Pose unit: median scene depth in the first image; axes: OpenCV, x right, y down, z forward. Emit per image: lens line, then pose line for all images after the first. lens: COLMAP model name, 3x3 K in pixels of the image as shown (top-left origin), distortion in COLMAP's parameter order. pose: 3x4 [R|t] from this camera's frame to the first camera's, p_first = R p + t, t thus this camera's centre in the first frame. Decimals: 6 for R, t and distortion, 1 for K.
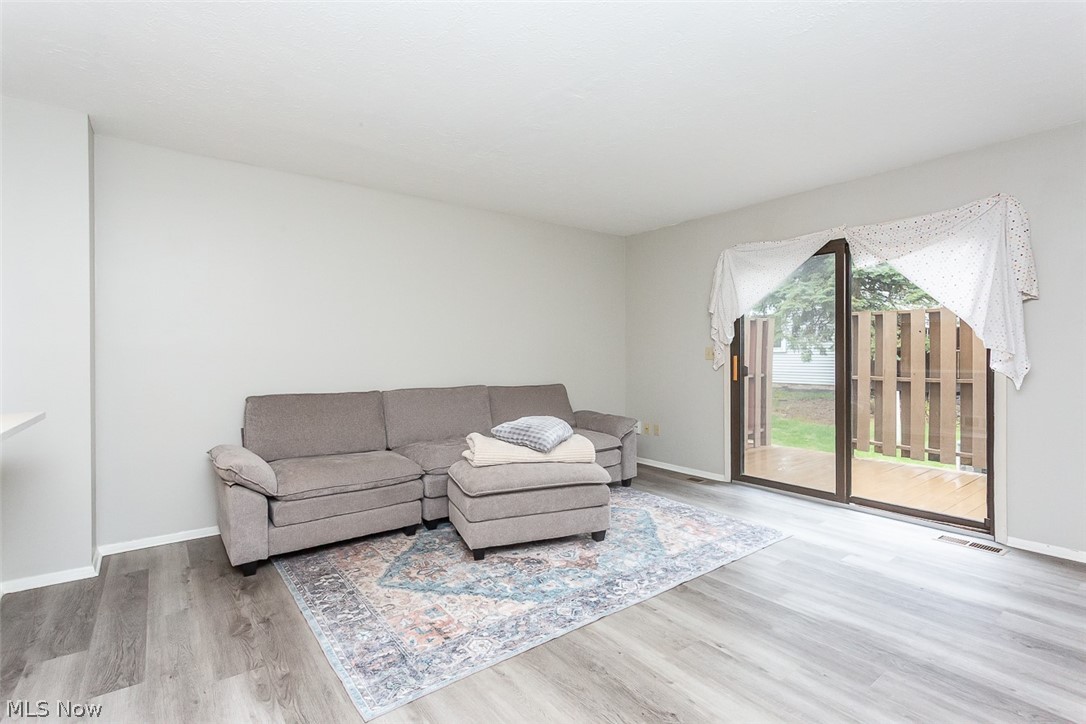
lens RADIAL K [[527.4, 0, 543.0], [0, 527.4, 362.0], [0, 0, 1]] dist [0.001023, 0.000110]
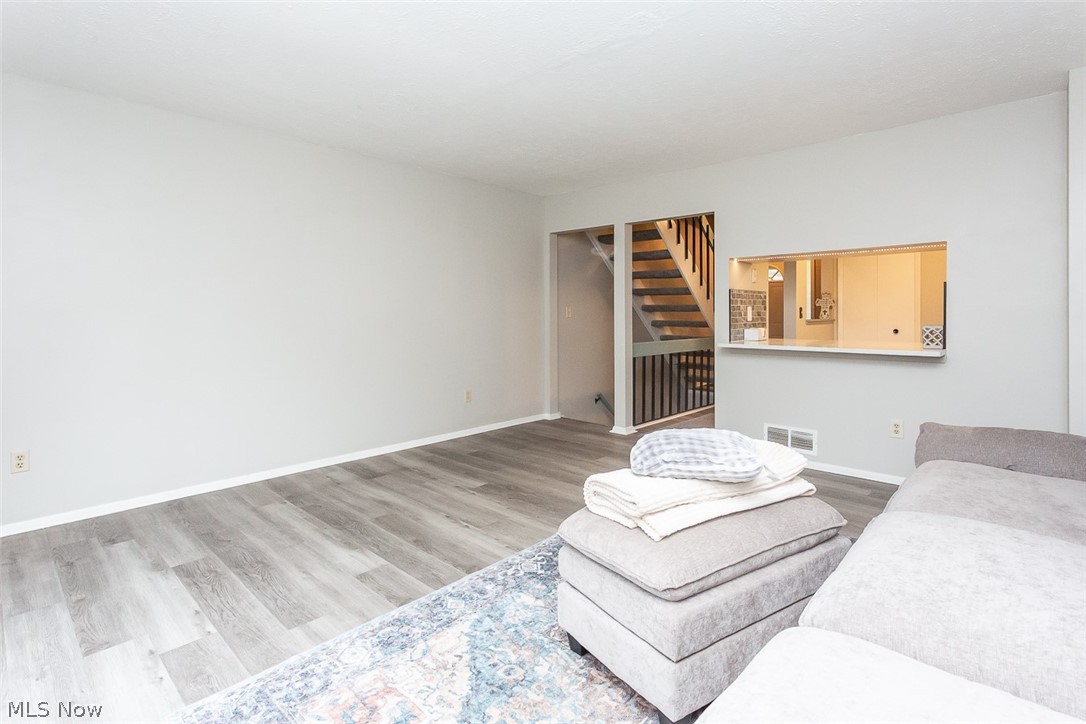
lens RADIAL K [[529.4, 0, 542.2], [0, 529.4, 316.4], [0, 0, 1]] dist [-0.001662, -0.000155]
pose [[-0.986076, 0.007727, -0.166114, 0.293238], [0.004351, 0.999777, 0.020674, -0.031754], [0.166236, 0.019664, -0.985890, 1.918383]]
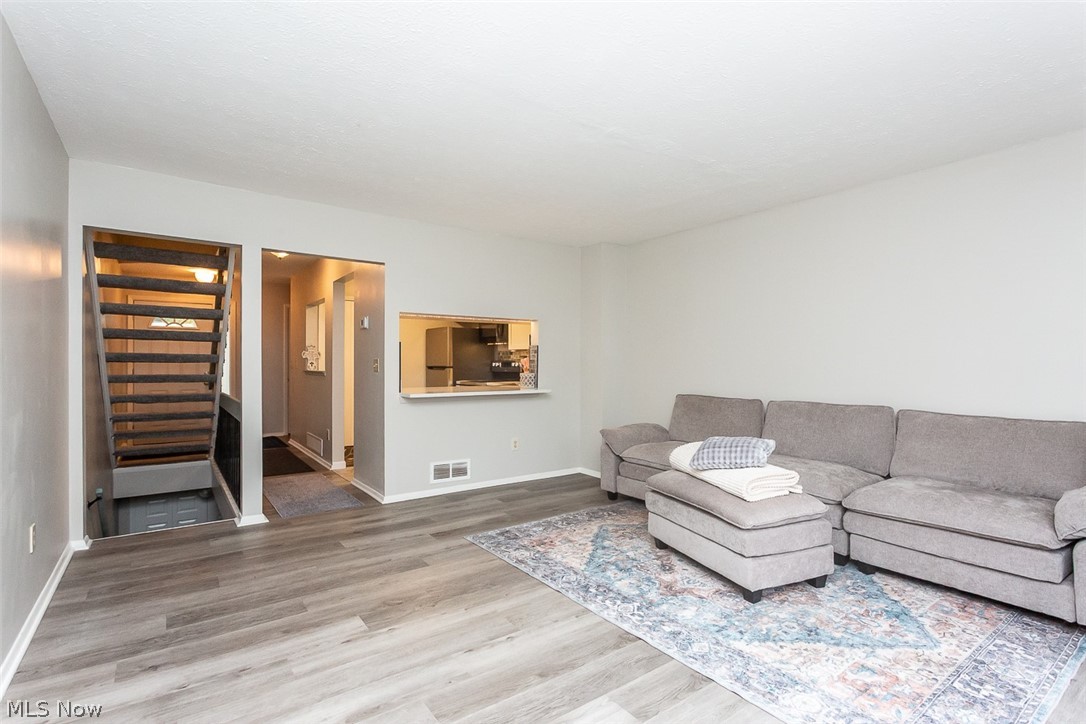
lens RADIAL K [[513.6, 0, 543.0], [0, 513.6, 362.0], [0, 0, 1]] dist [0.002041, 0.000095]
pose [[-0.025956, -0.000980, -0.999663, 1.110429], [-0.016265, 0.999868, -0.000558, -0.021448], [0.999531, 0.016245, -0.025969, 0.872050]]
